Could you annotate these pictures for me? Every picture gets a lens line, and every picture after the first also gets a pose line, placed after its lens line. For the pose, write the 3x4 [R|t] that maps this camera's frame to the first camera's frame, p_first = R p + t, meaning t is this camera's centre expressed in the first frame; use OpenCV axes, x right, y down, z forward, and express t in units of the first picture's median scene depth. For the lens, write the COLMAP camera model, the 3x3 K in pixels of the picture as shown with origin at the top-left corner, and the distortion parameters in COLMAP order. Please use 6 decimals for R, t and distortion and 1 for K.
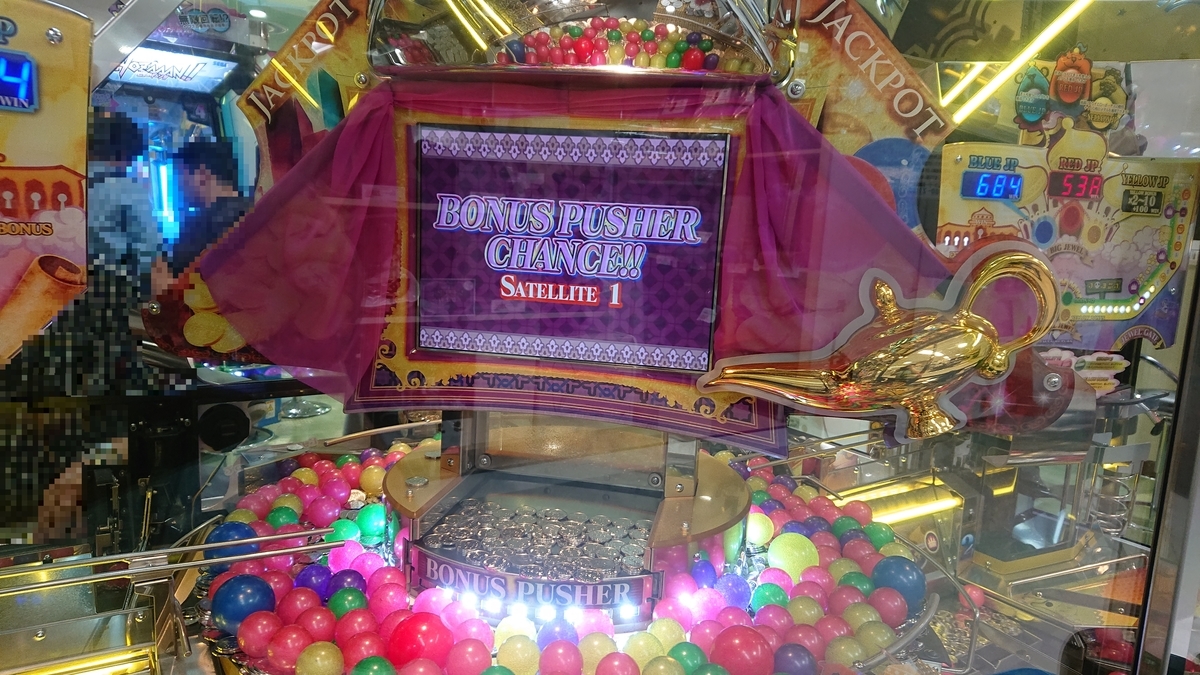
lens RADIAL K [[819.5, 0, 600.0], [0, 819.5, 337.5], [0, 0, 1]] dist [0.021378, -0.001374]
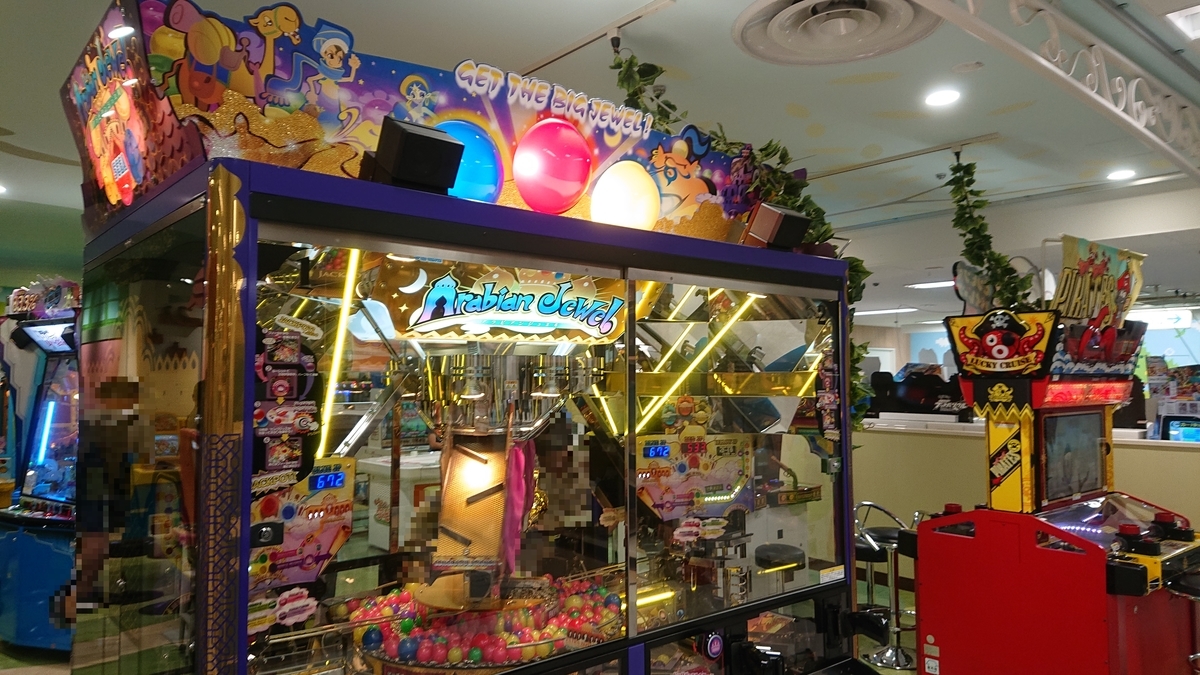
lens RADIAL K [[819.5, 0, 600.0], [0, 819.5, 337.5], [0, 0, 1]] dist [0.021378, -0.001374]
pose [[0.990712, -0.035484, 0.131269, 0.007731], [0.058270, 0.983010, -0.174055, -0.098616], [-0.122862, 0.180087, 0.975948, -1.310727]]
